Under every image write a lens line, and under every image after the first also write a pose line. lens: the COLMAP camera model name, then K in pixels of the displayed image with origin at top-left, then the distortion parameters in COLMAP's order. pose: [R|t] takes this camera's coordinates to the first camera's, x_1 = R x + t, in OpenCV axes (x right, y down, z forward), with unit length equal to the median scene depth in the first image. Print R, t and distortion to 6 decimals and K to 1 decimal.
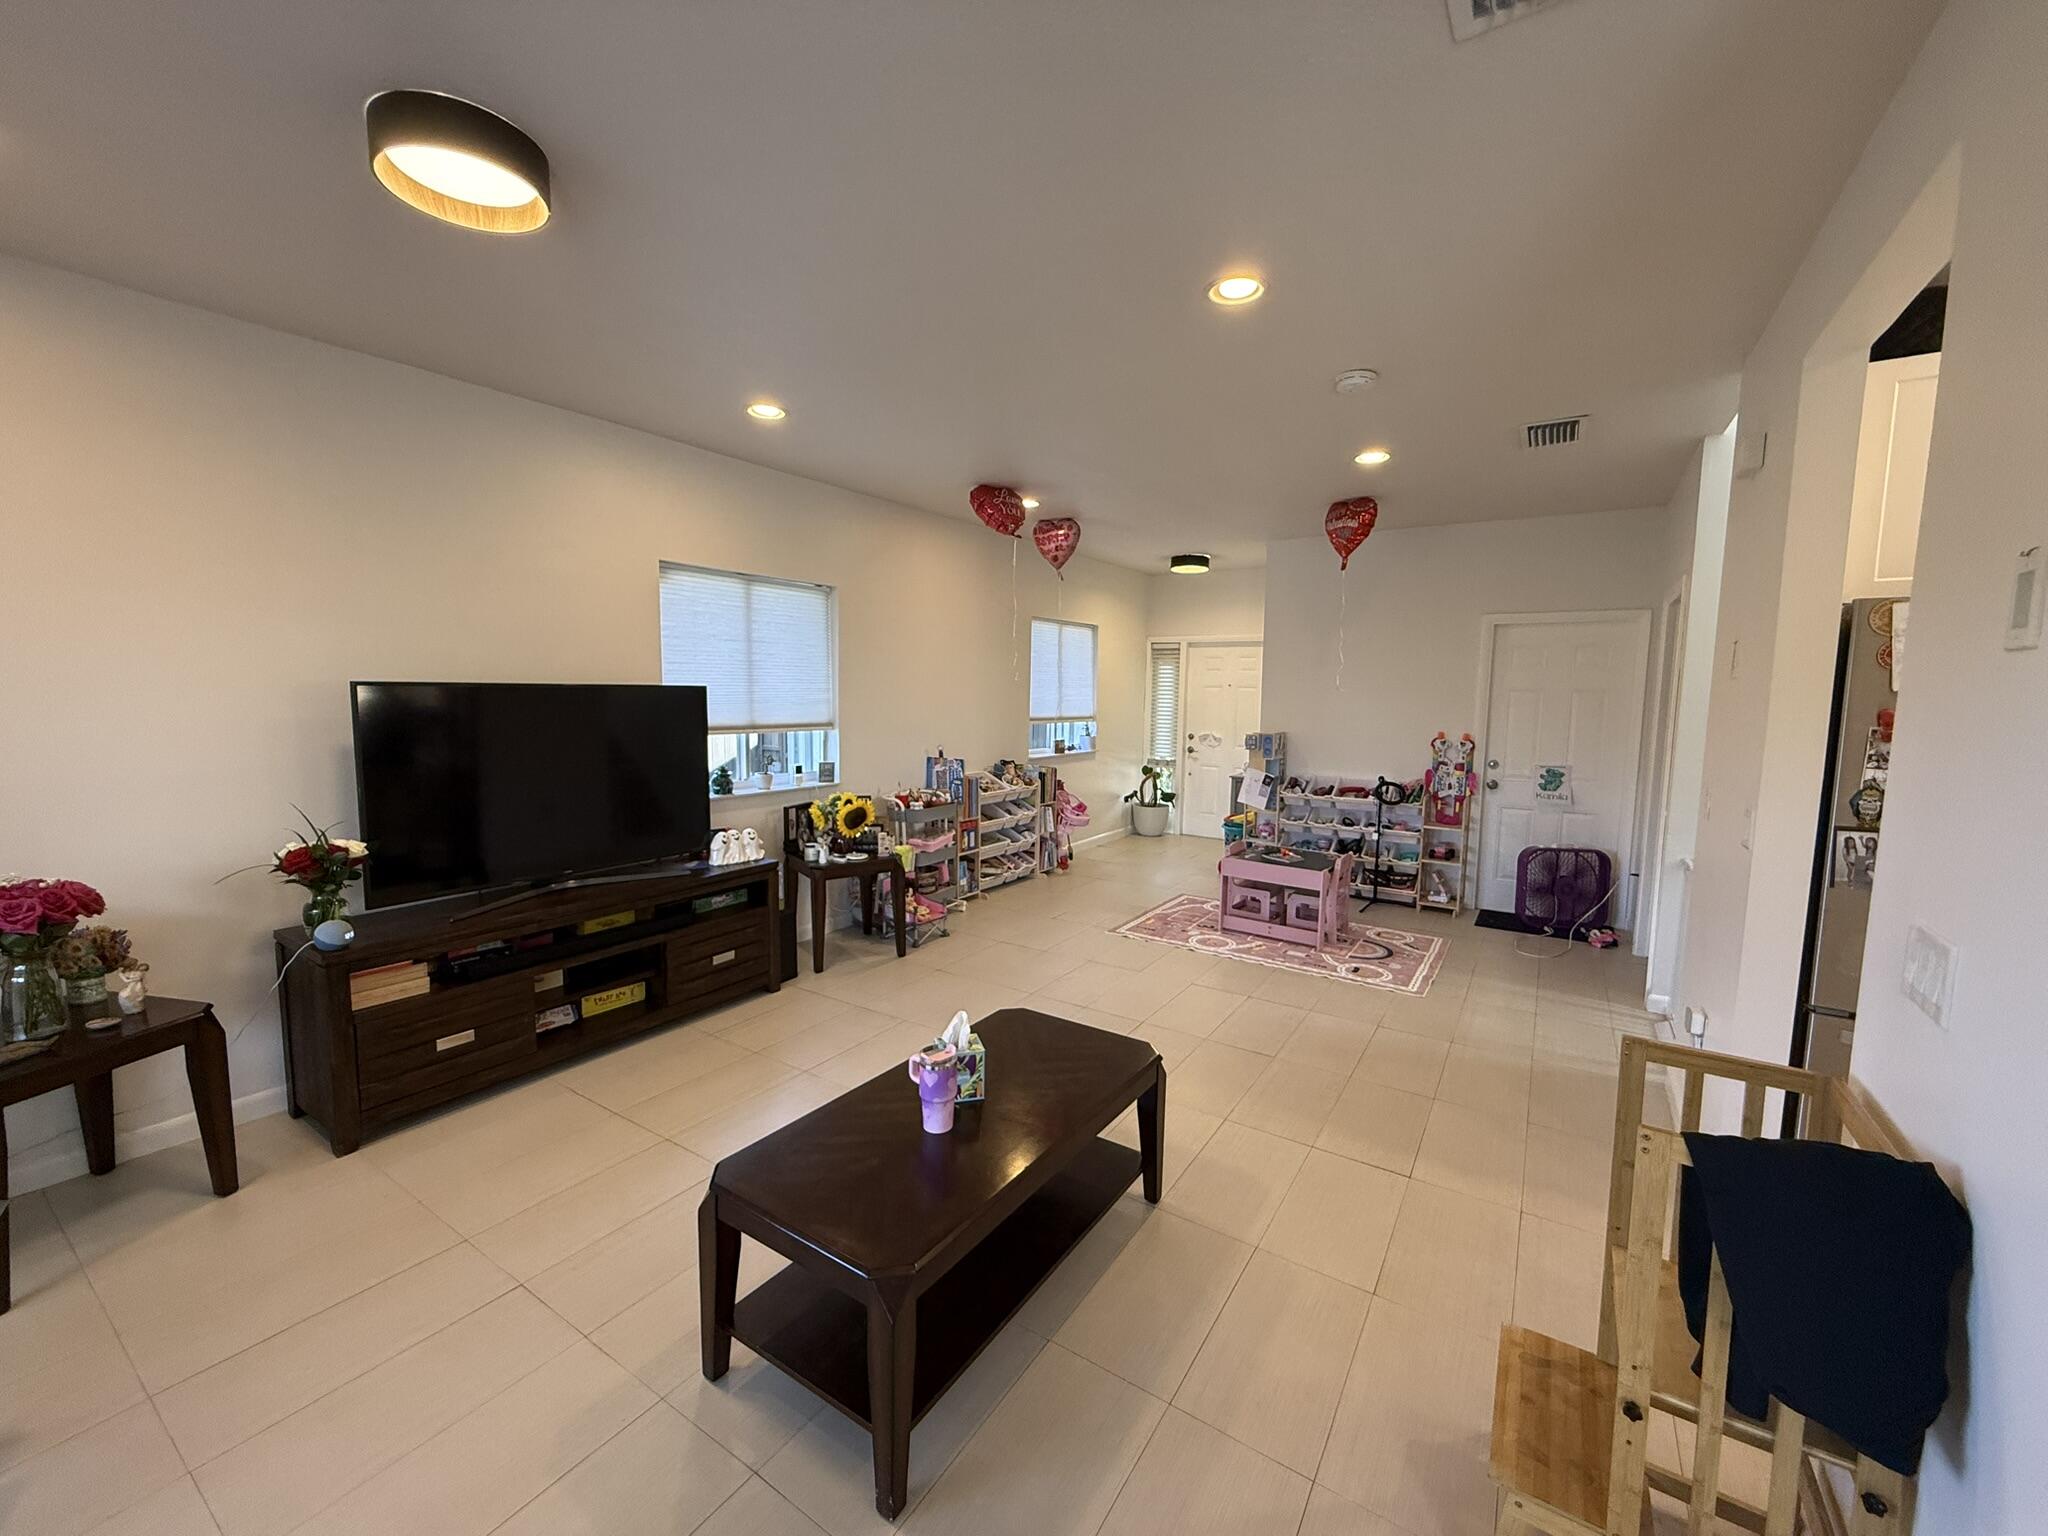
lens RADIAL K [[823.2, 0, 1024.0], [0, 823.2, 768.0], [0, 0, 1]] dist [0.022077, -0.000216]
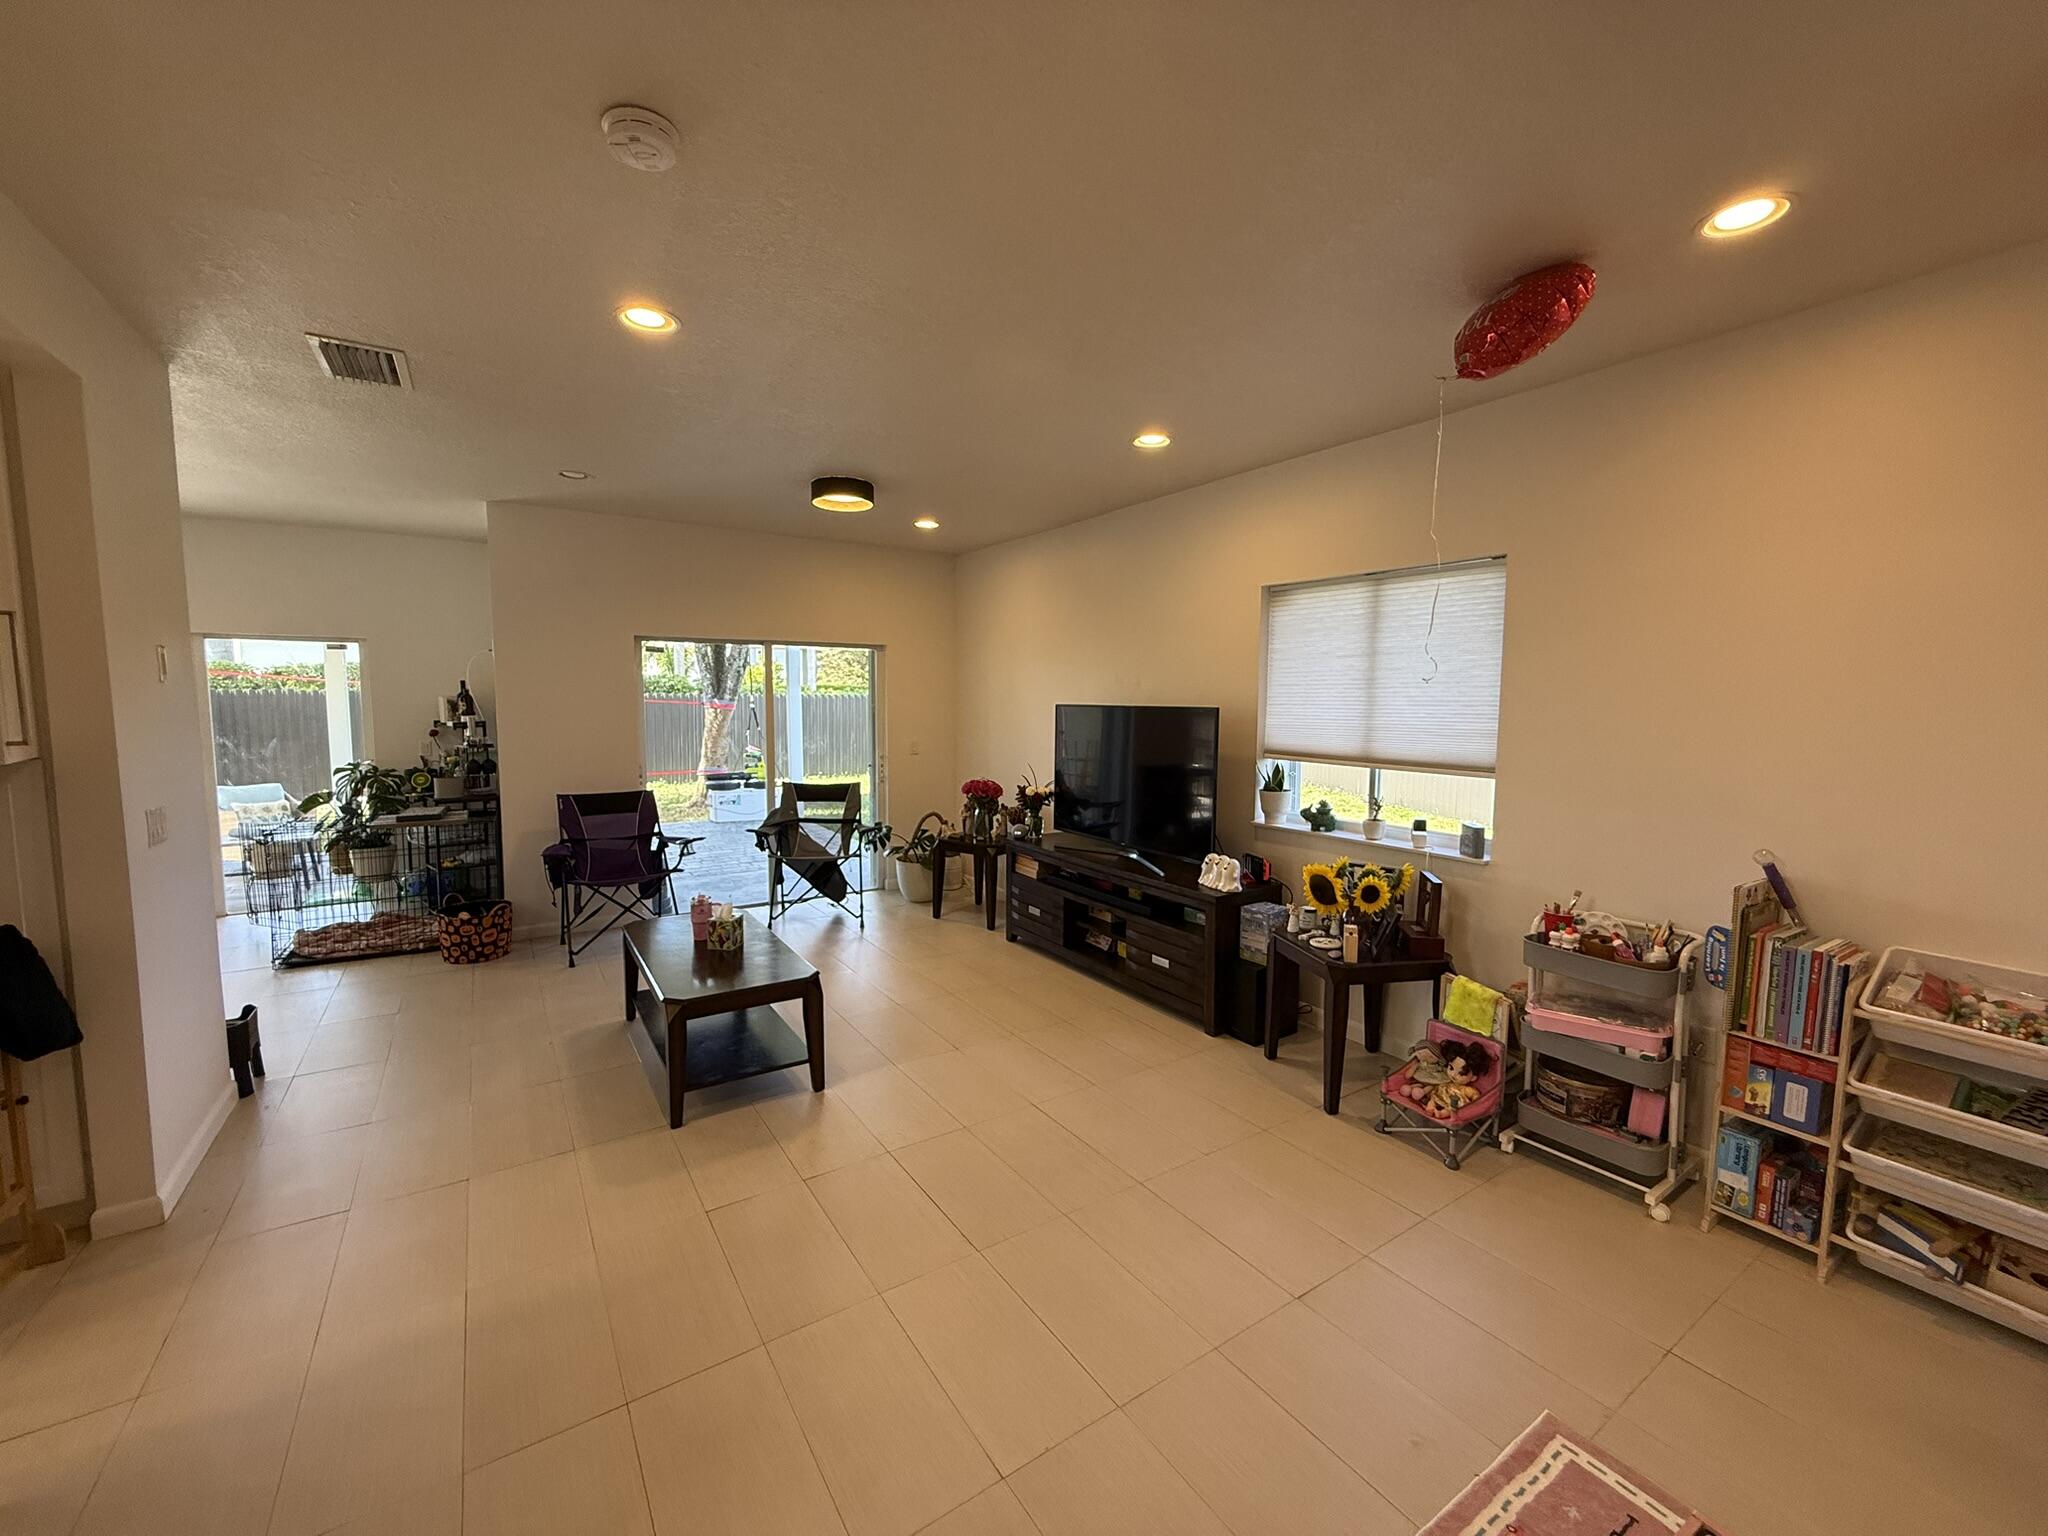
lens RADIAL K [[823.2, 0, 1024.0], [0, 823.2, 768.0], [0, 0, 1]] dist [0.022077, -0.000216]
pose [[-0.407743, 0.039920, -0.912224, 0.560854], [-0.114705, 0.988890, 0.094546, -0.081511], [0.905863, 0.143187, -0.398634, 1.028284]]
